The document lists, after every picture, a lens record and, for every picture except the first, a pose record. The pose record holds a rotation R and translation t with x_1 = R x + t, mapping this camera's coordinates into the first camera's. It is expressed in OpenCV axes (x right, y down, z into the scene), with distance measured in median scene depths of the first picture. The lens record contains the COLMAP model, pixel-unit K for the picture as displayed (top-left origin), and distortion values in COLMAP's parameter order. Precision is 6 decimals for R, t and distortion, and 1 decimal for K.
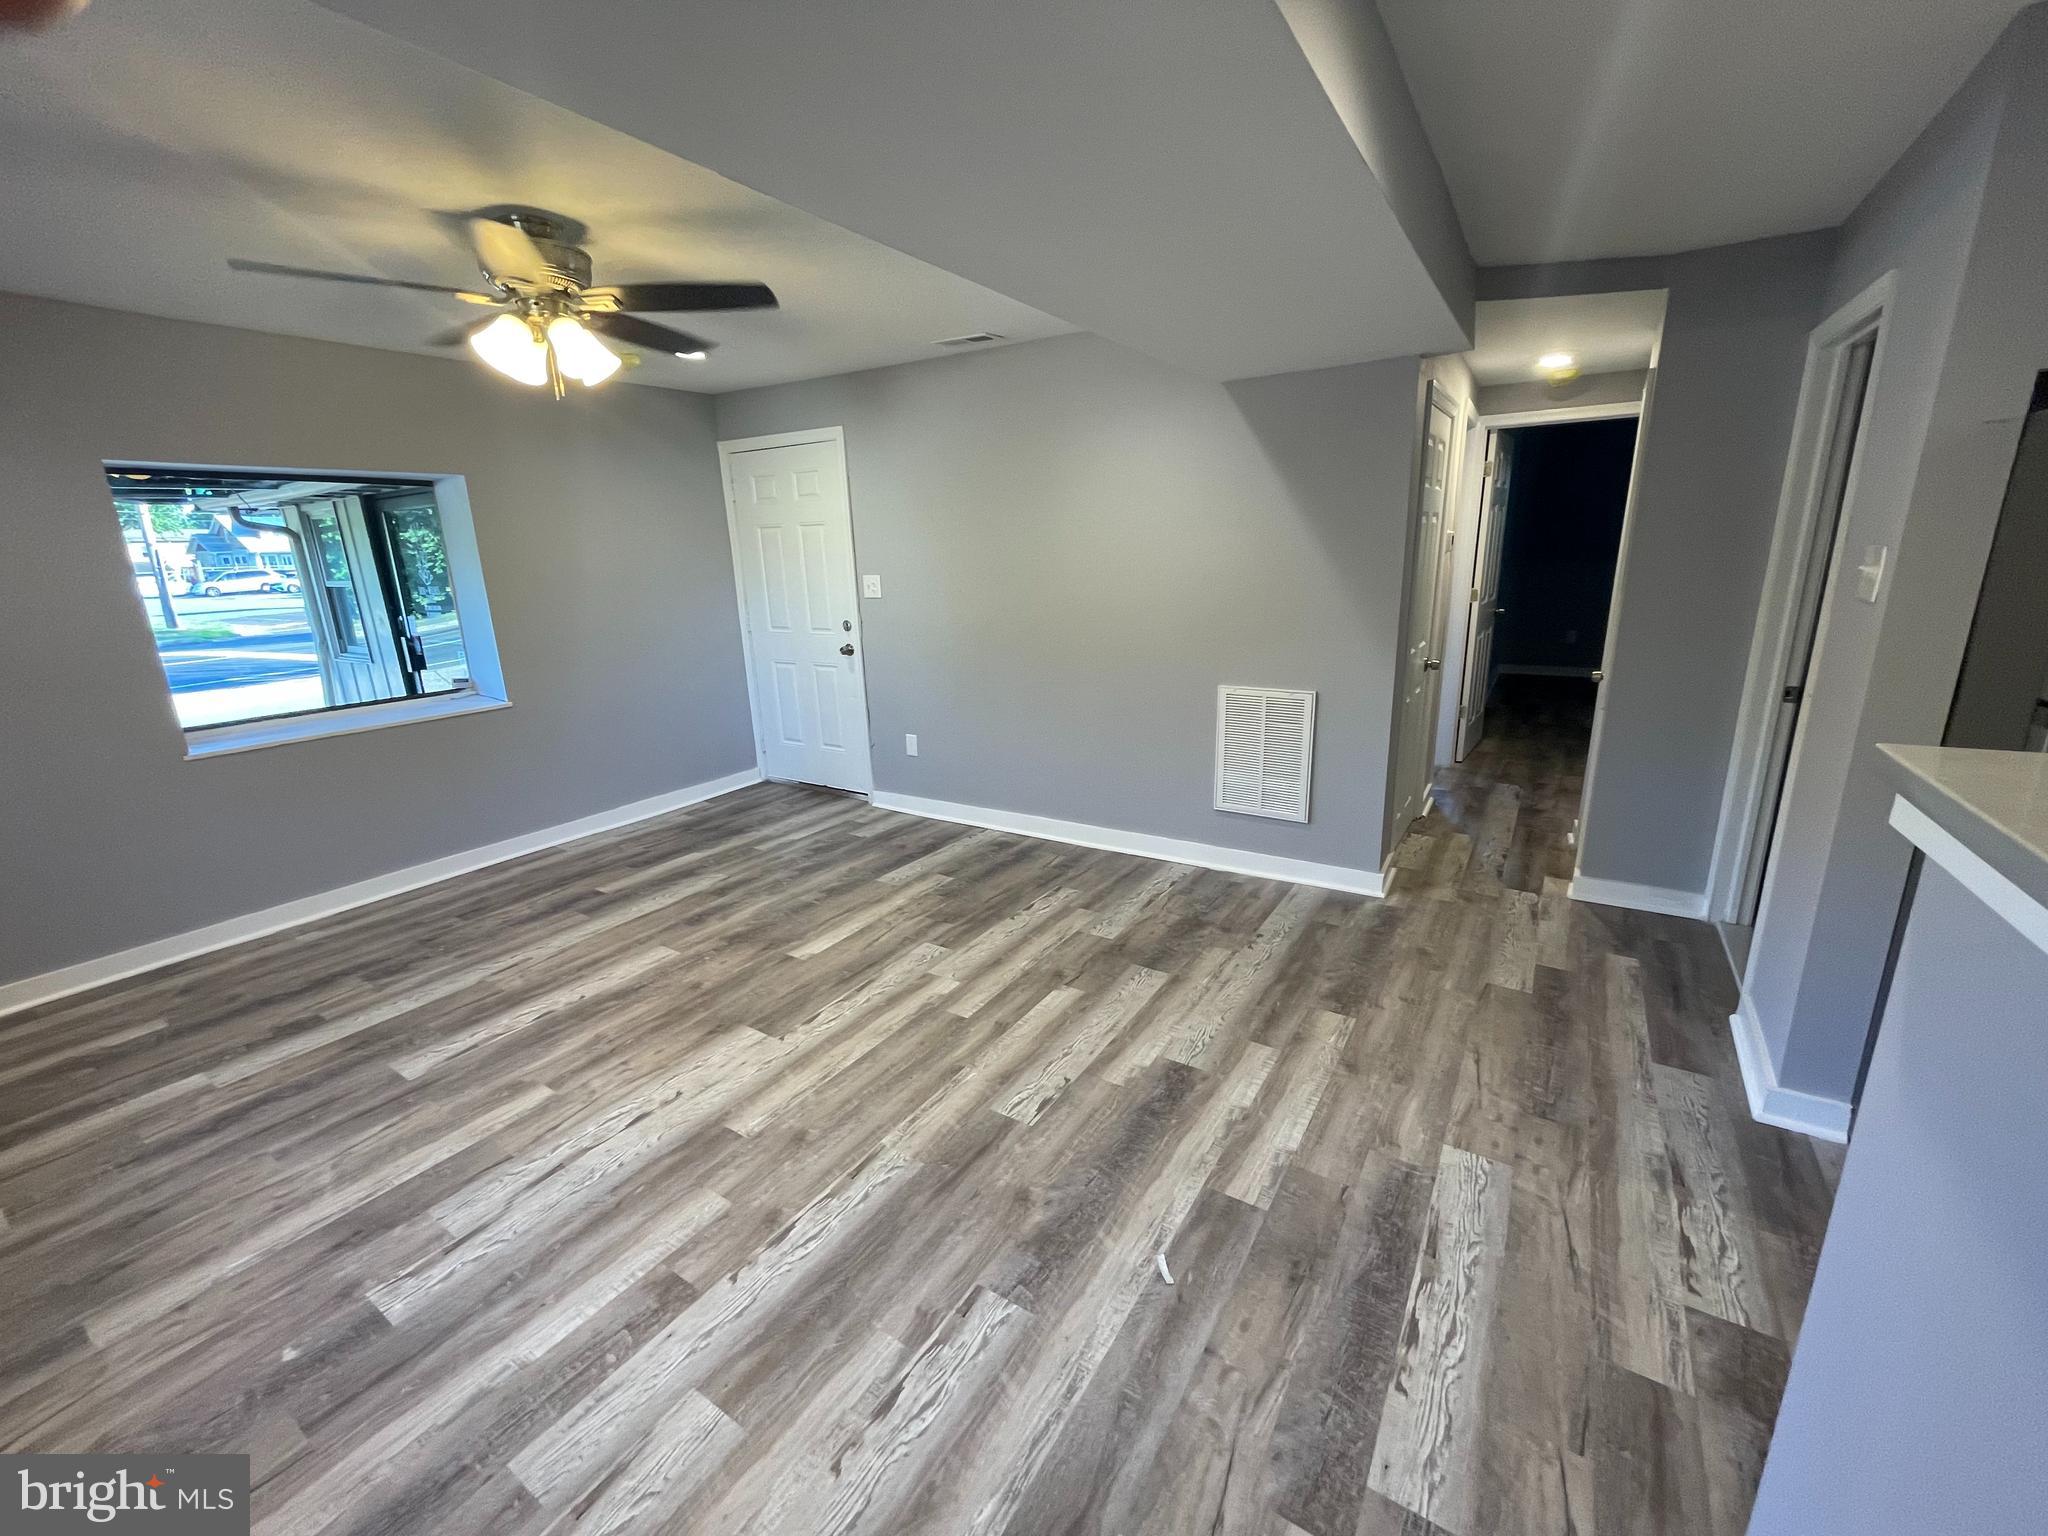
lens RADIAL K [[826.7, 0, 1022.5], [0, 826.7, 766.0], [0, 0, 1]] dist [-0.002570, -0.000119]
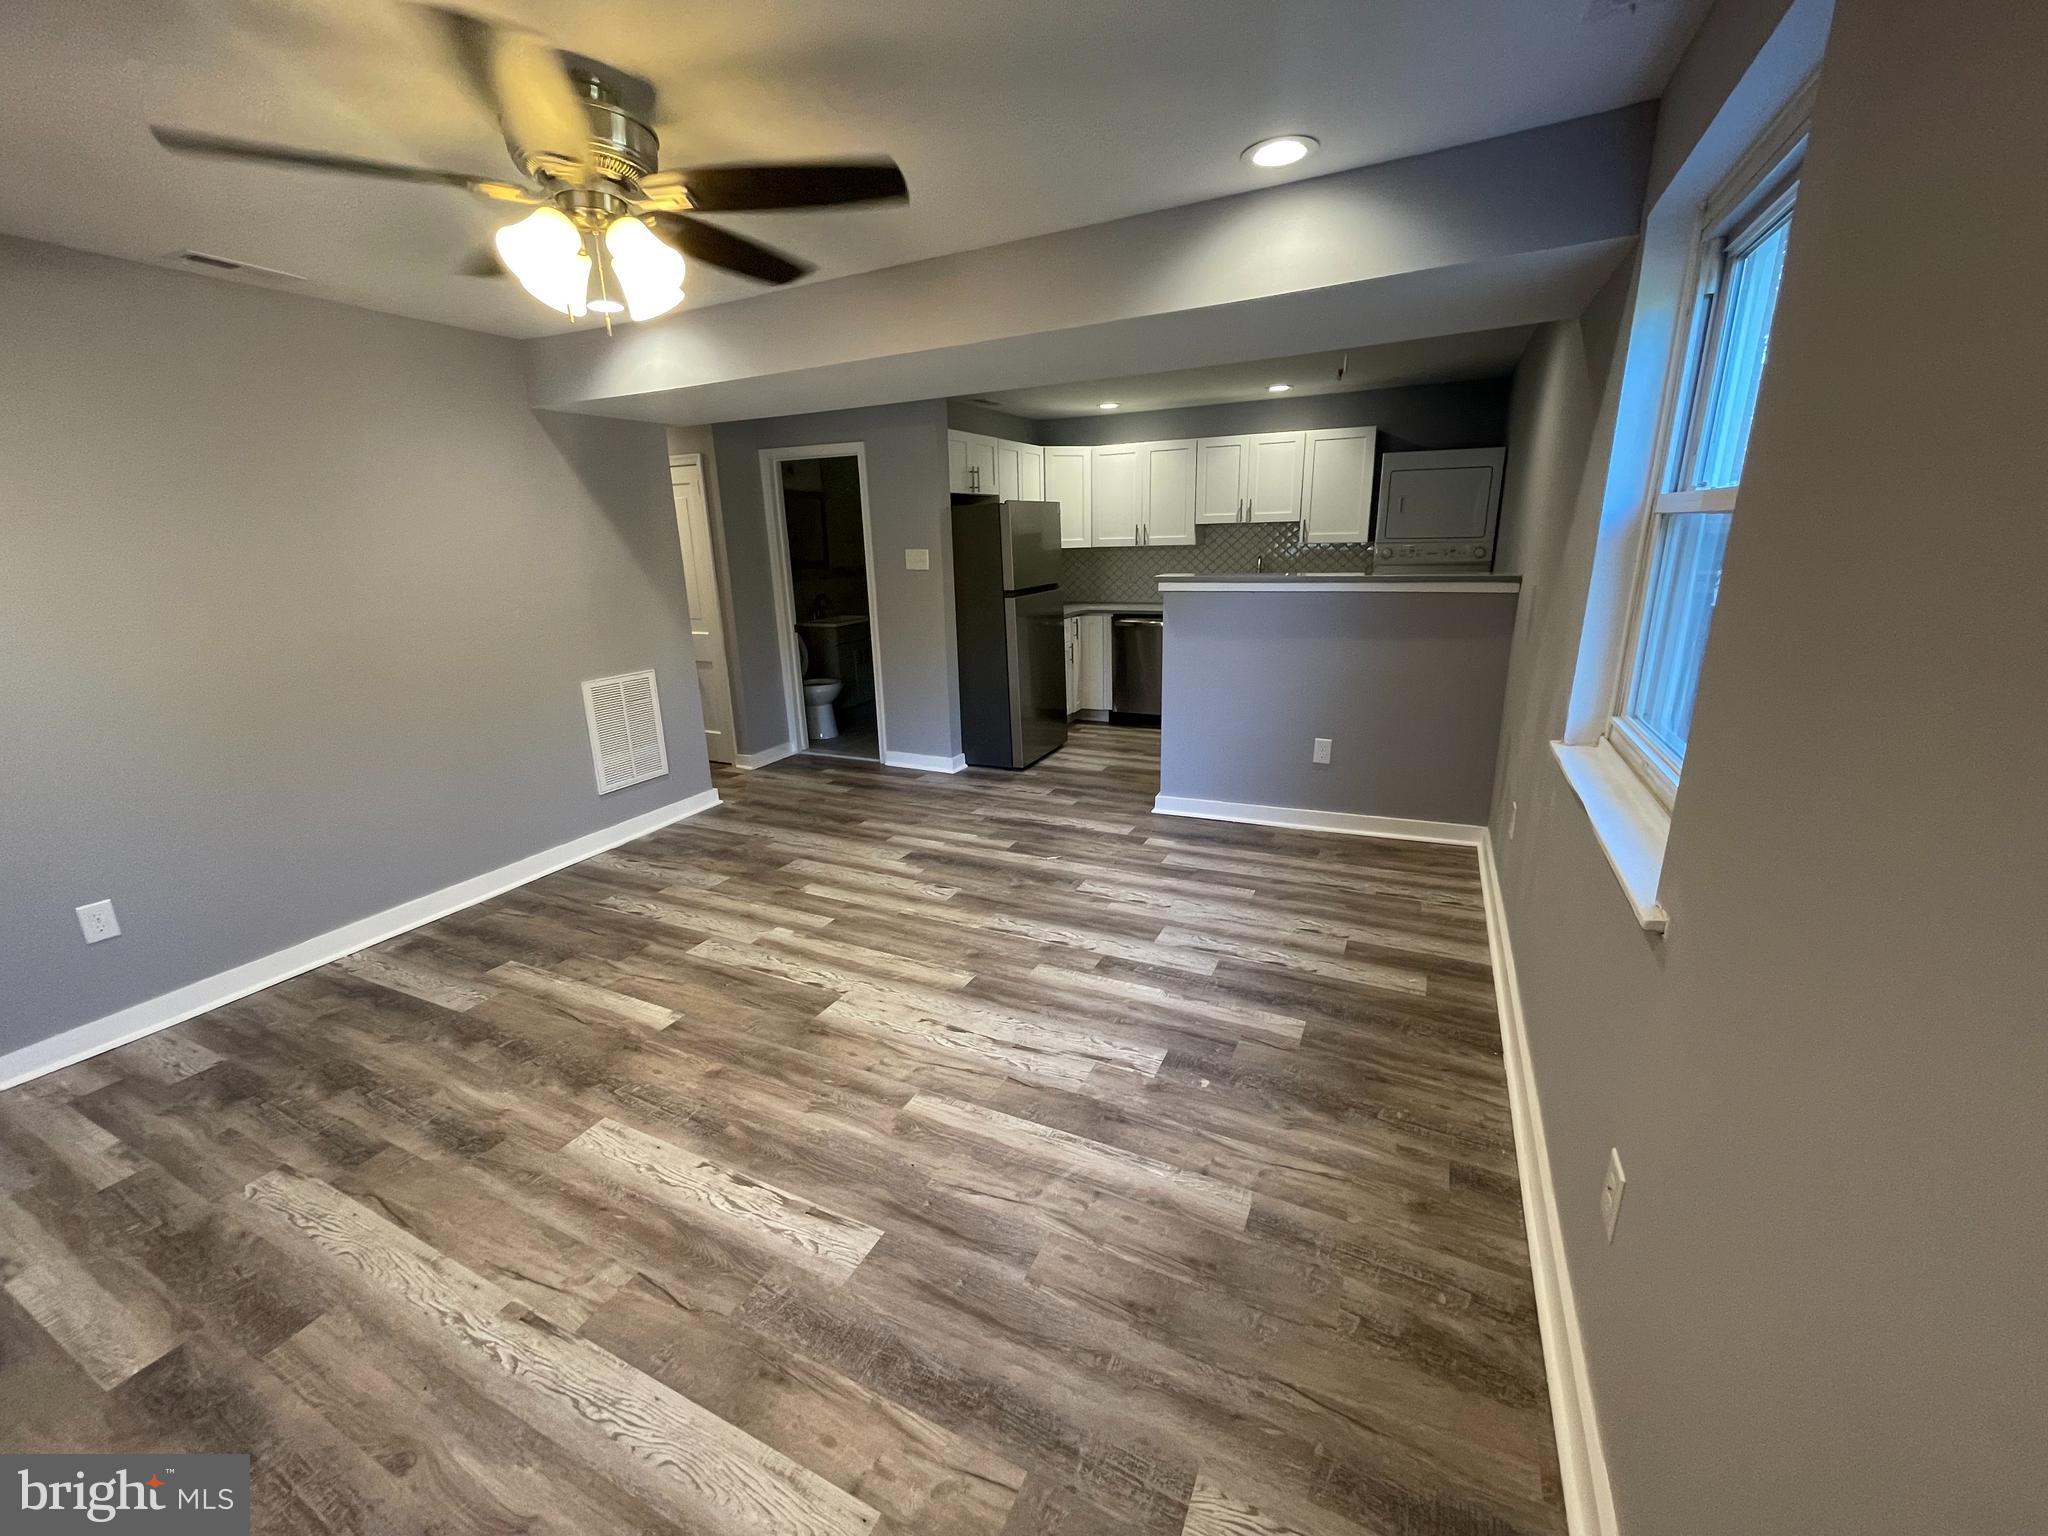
lens RADIAL K [[826.7, 0, 1017.2], [0, 826.7, 771.9], [0, 0, 1]] dist [-0.002570, -0.000119]
pose [[-0.113609, -0.242145, 0.963566, -1.338280], [0.286996, 0.920501, 0.265161, -0.164658], [-0.951171, 0.306664, -0.035083, 0.759114]]
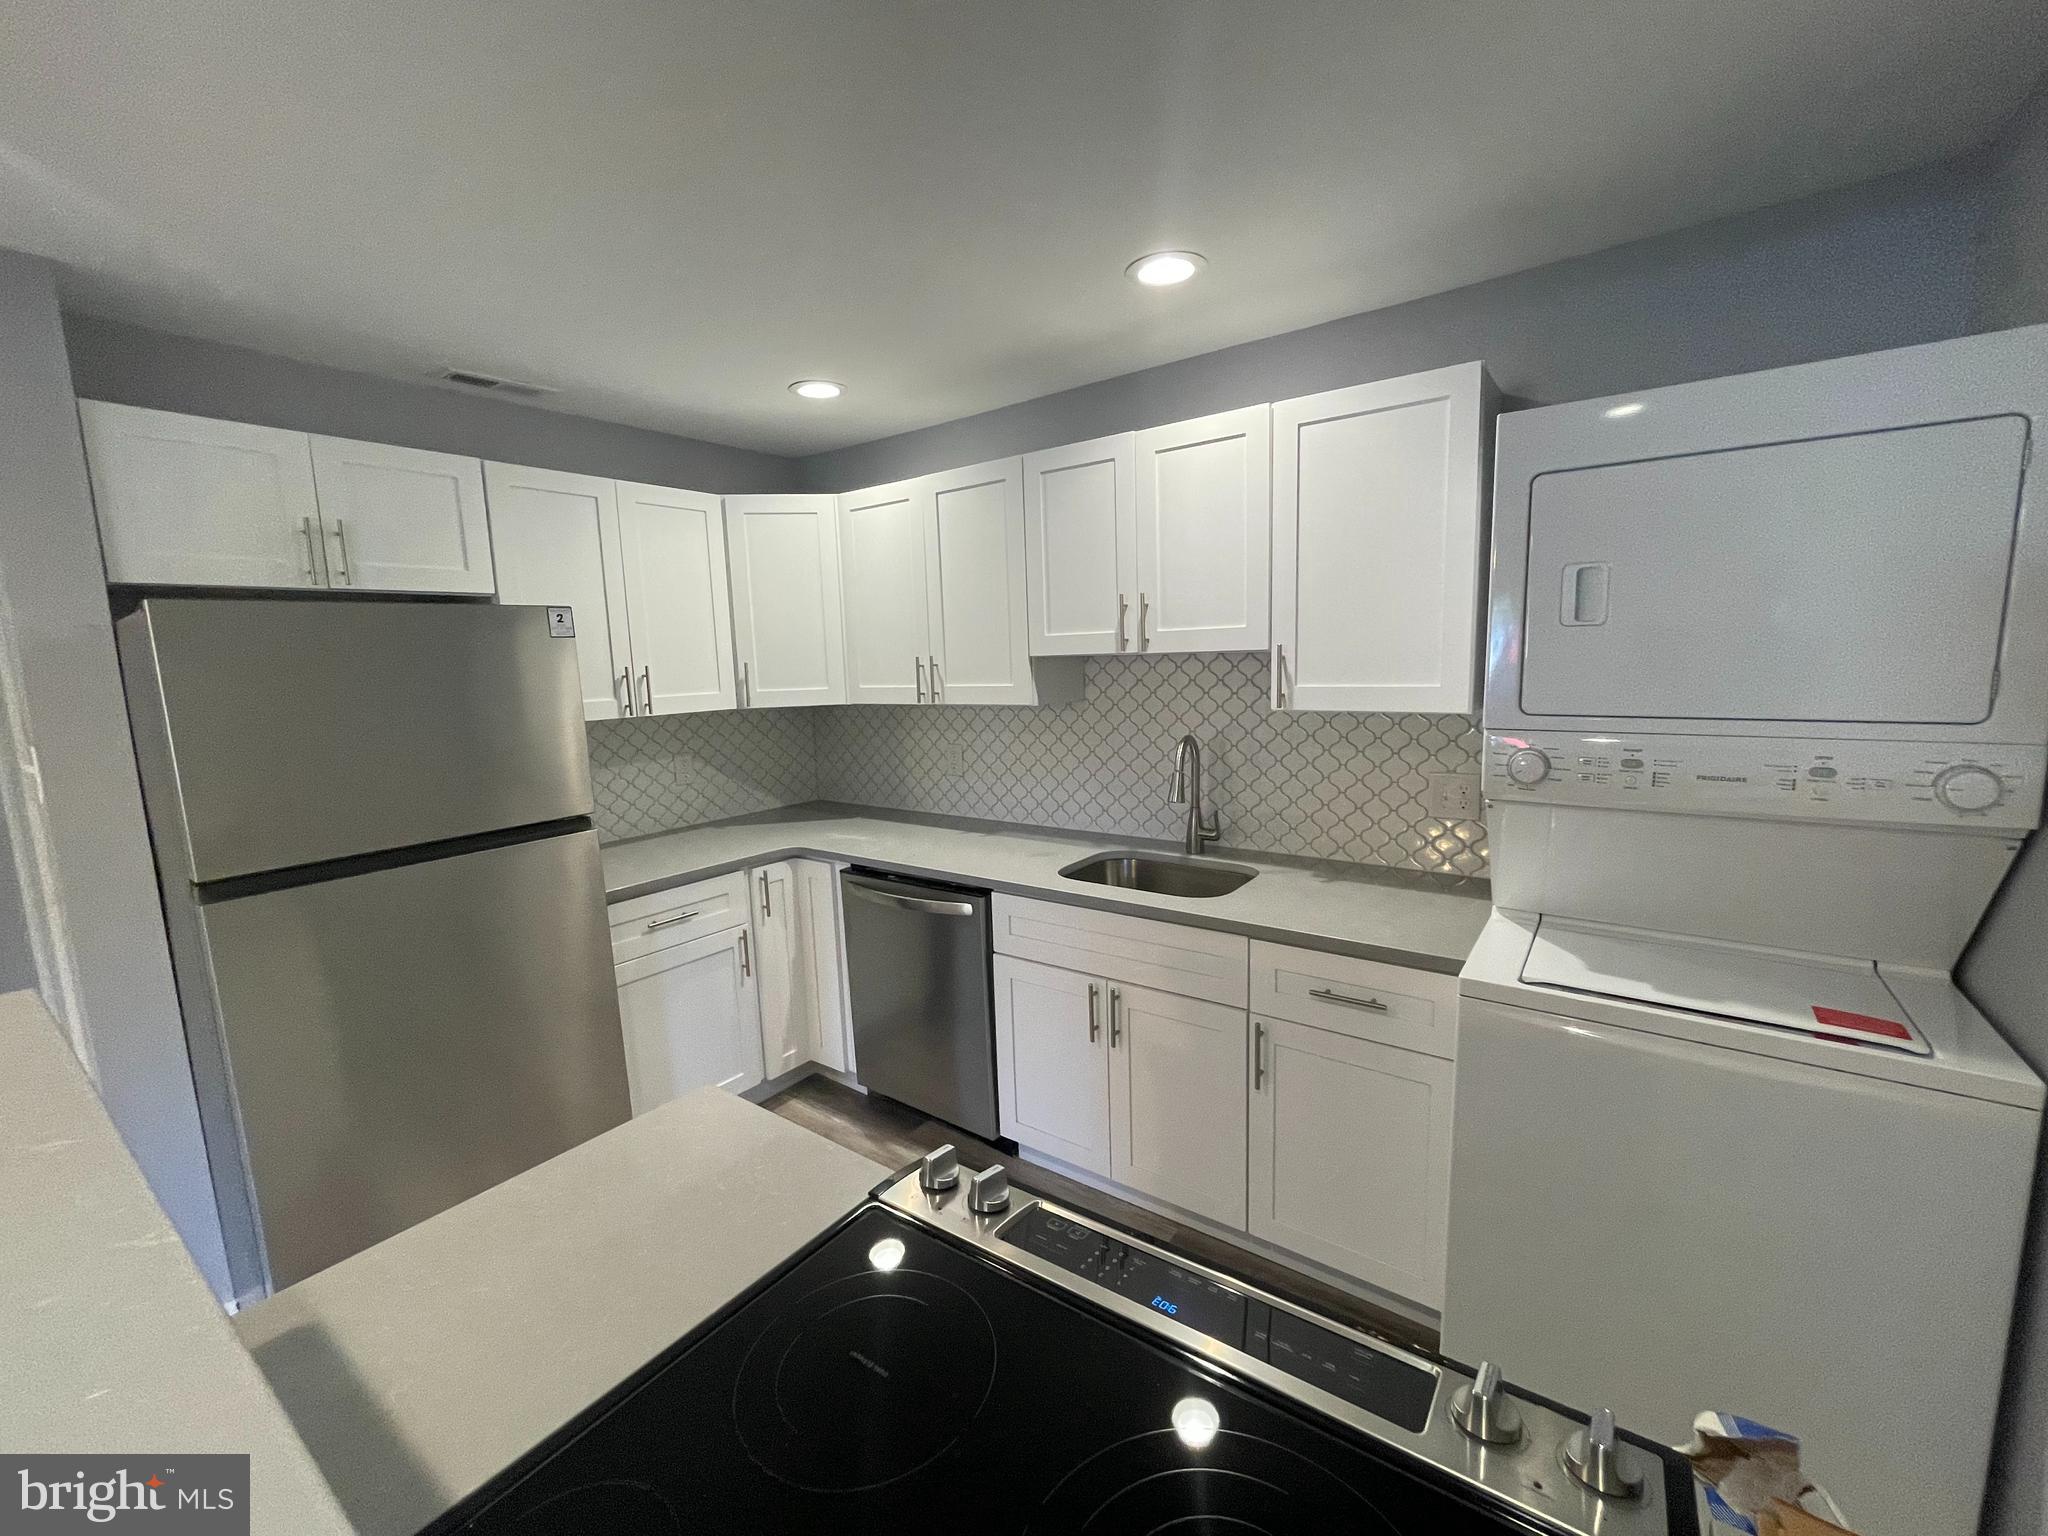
lens RADIAL K [[826.7, 0, 1020.8], [0, 826.7, 767.4], [0, 0, 1]] dist [-0.002570, -0.000119]
pose [[0.069793, -0.107192, 0.991786, 0.146877], [0.289198, 0.953688, 0.082724, 0.003555], [-0.954722, 0.281049, 0.097560, -0.113256]]
